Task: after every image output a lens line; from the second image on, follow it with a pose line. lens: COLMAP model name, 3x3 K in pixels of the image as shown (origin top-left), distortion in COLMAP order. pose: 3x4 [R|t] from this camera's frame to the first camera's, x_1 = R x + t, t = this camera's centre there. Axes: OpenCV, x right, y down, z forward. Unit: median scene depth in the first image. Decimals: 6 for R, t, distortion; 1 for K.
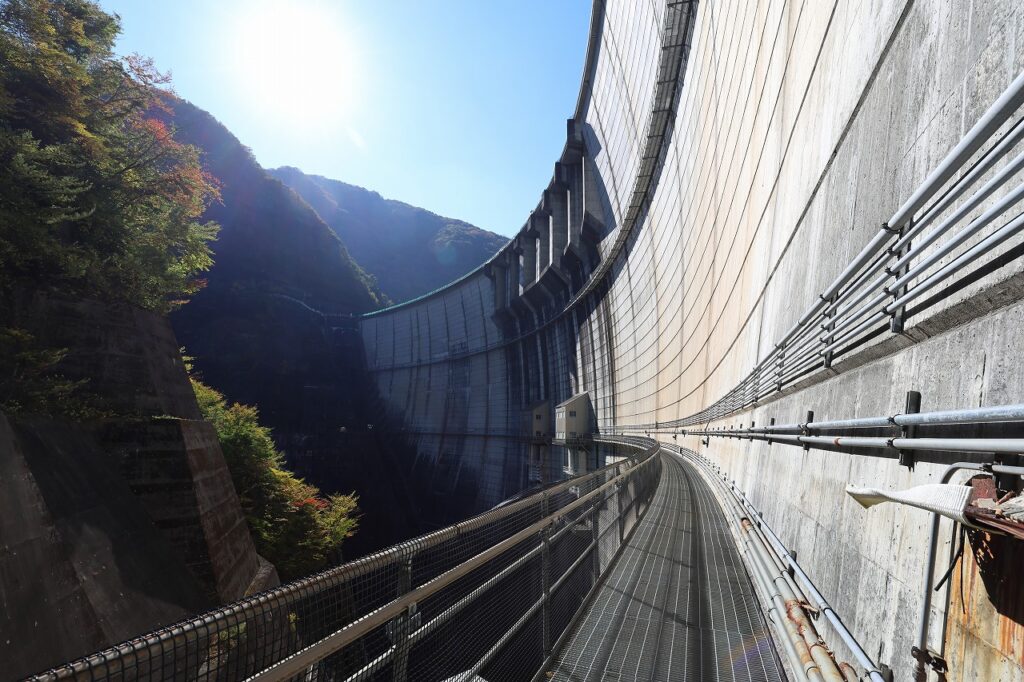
lens RADIAL K [[453.9, 0, 512.0], [0, 453.9, 341.0], [0, 0, 1]] dist [0.002948, 0.000646]
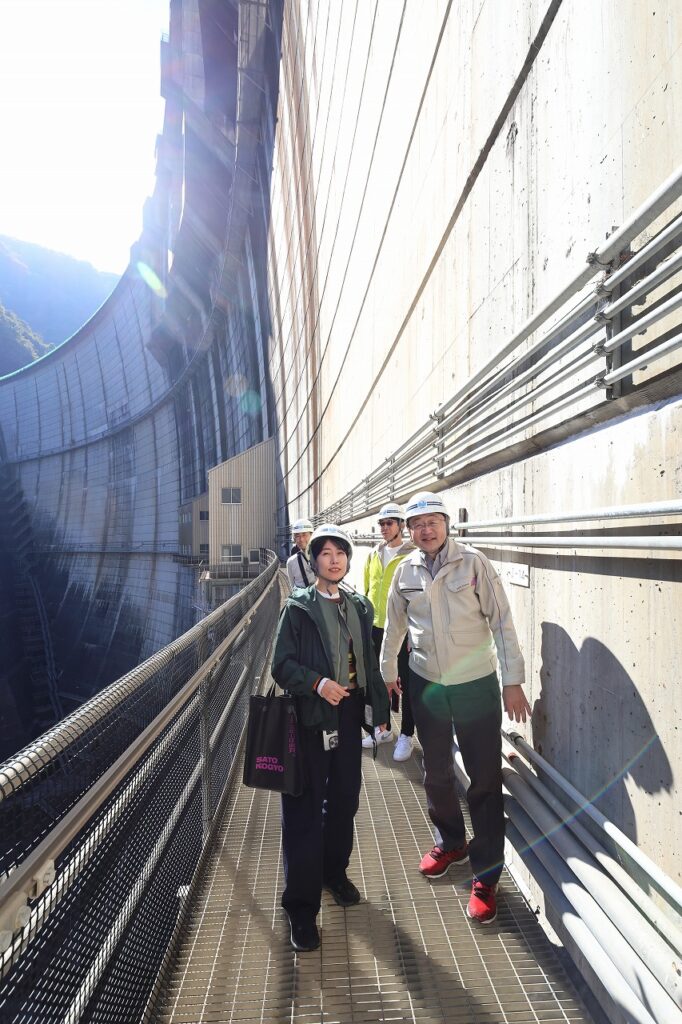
lens RADIAL K [[453.9, 0, 341.0], [0, 453.9, 512.0], [0, 0, 1]] dist [0.002948, 0.000646]
pose [[0.988731, -0.026887, 0.147269, 0.144175], [0.007258, 0.991192, 0.132236, 0.109947], [-0.149527, -0.129677, 0.980217, 0.548038]]
